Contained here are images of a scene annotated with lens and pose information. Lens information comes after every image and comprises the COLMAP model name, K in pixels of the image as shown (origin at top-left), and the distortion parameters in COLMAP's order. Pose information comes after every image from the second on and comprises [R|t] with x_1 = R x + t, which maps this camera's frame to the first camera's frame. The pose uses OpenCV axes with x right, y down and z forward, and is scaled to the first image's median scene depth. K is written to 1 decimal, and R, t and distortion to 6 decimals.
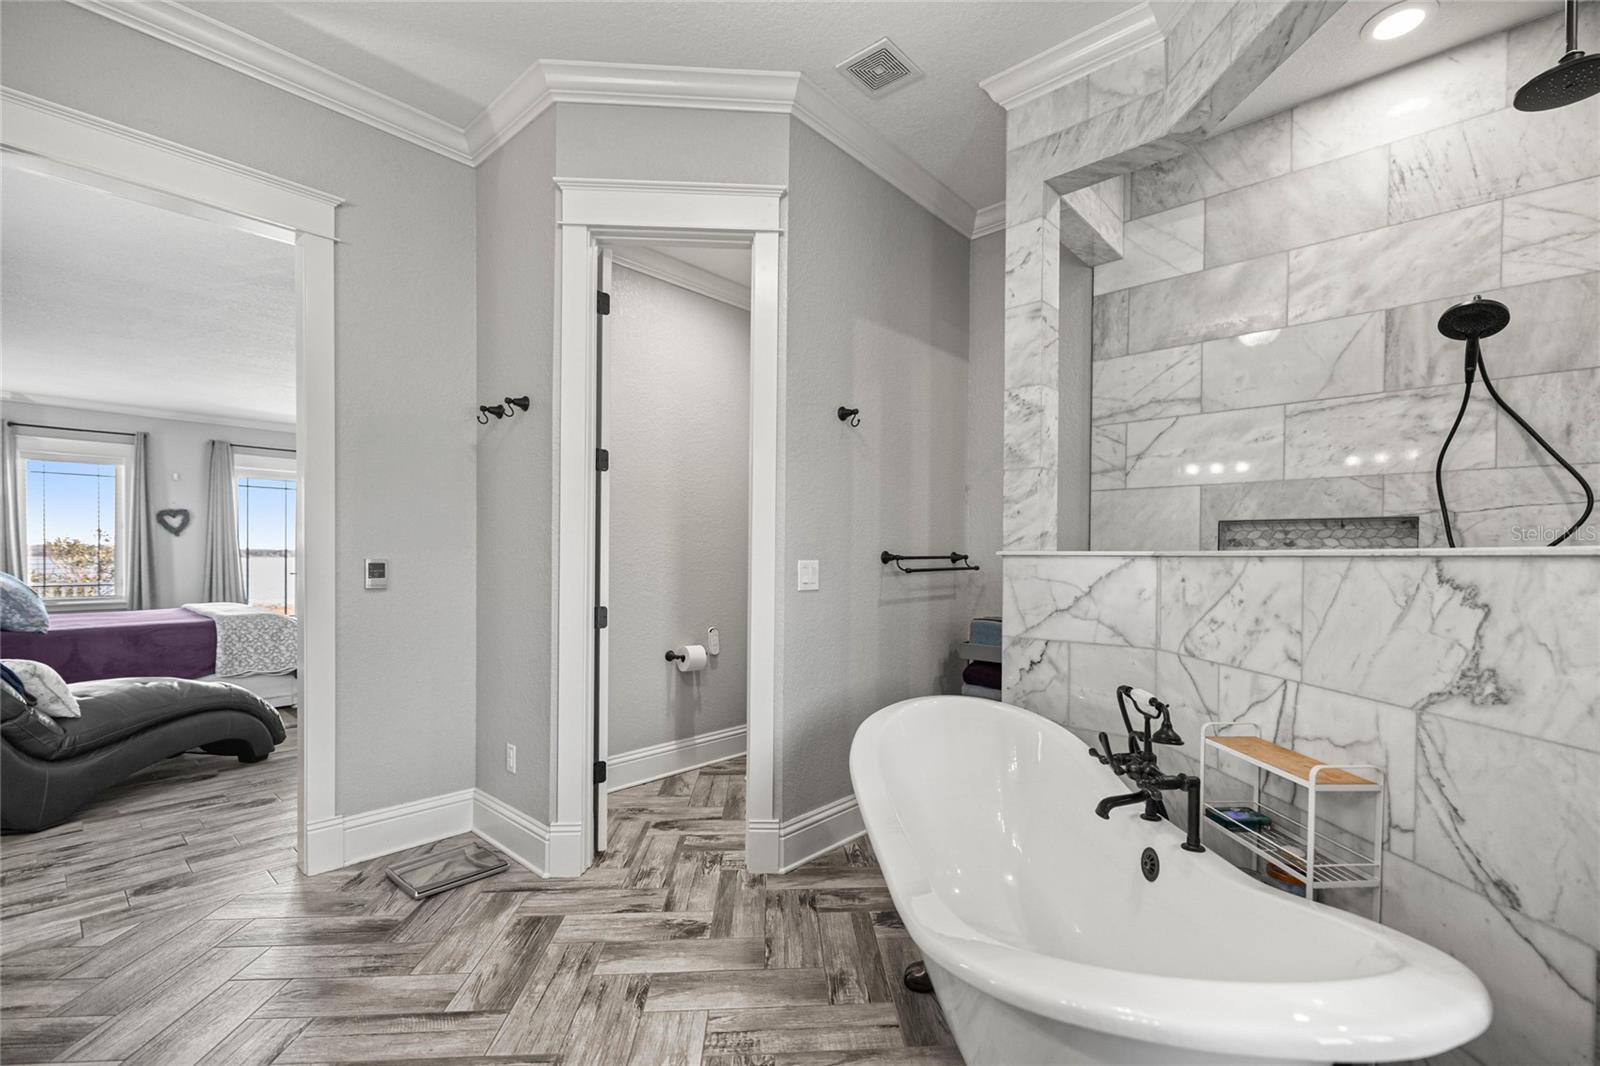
lens RADIAL K [[708.5, 0, 813.3], [0, 708.5, 562.8], [0, 0, 1]] dist [0.001203, -0.000065]
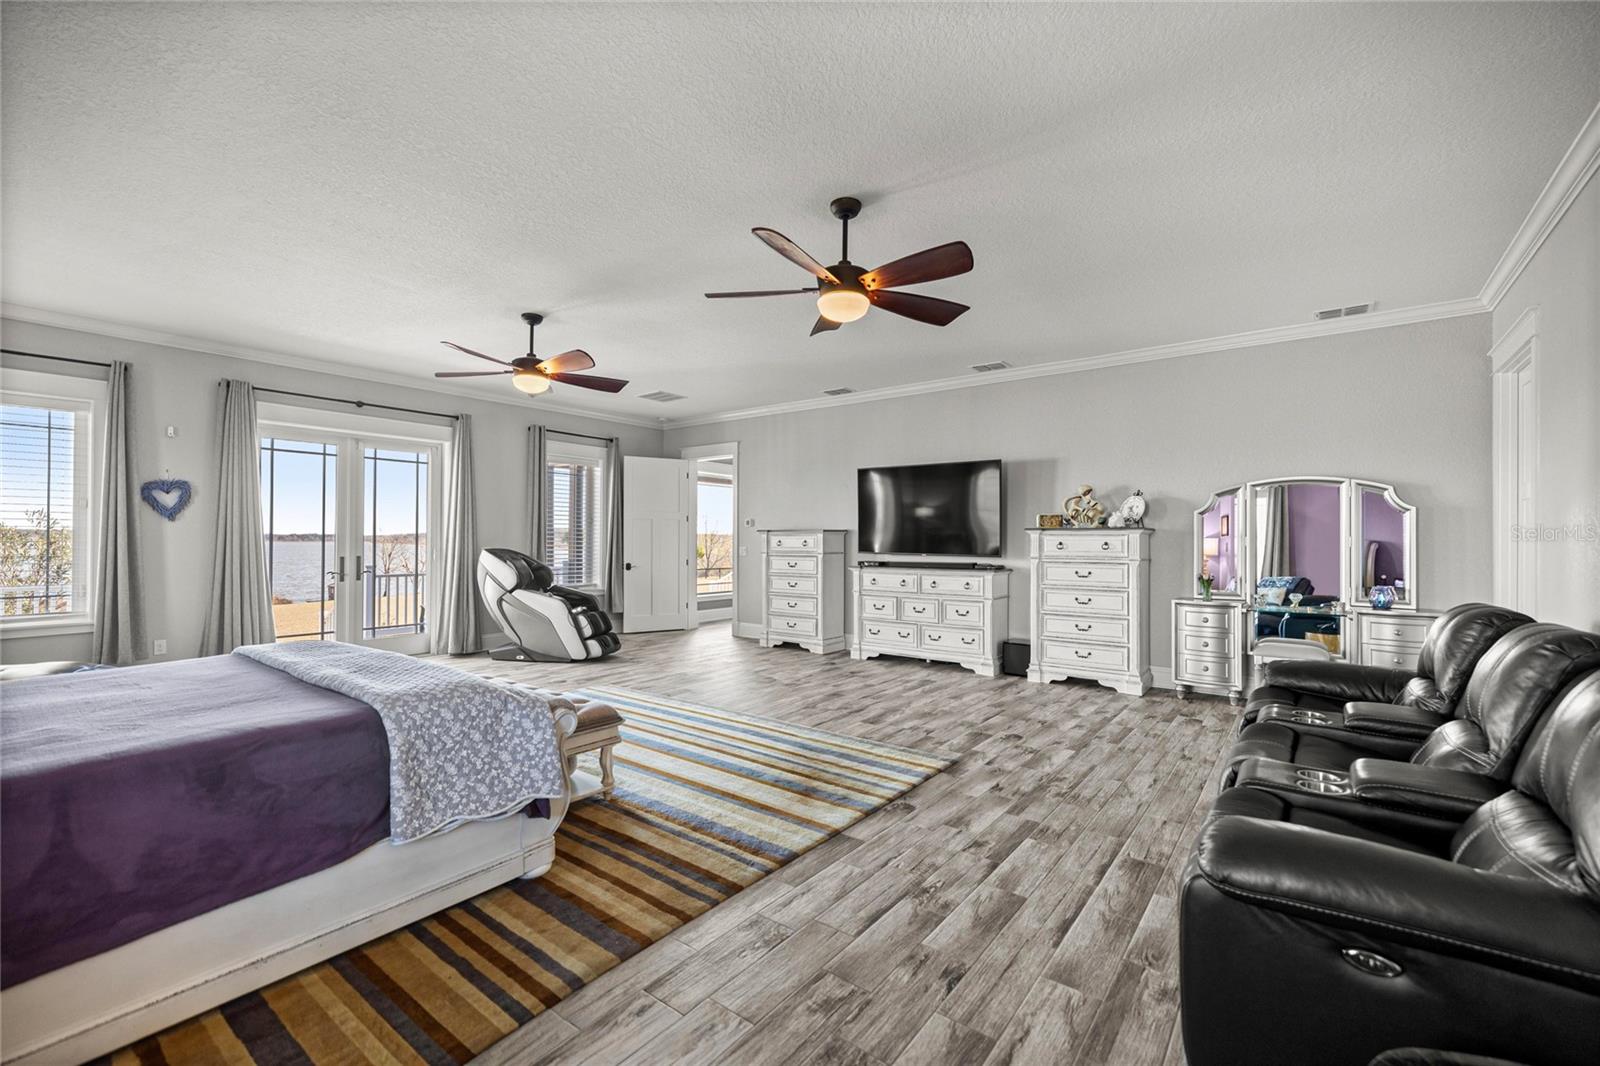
lens RADIAL K [[672.1, 0, 795.8], [0, 672.1, 537.8], [0, 0, 1]] dist [0.001710, -0.000632]
pose [[0.997186, -0.000247, 0.074973, -0.586381], [0.001142, 0.999929, -0.011900, -0.021819], [-0.074965, 0.011952, 0.997115, 0.529845]]
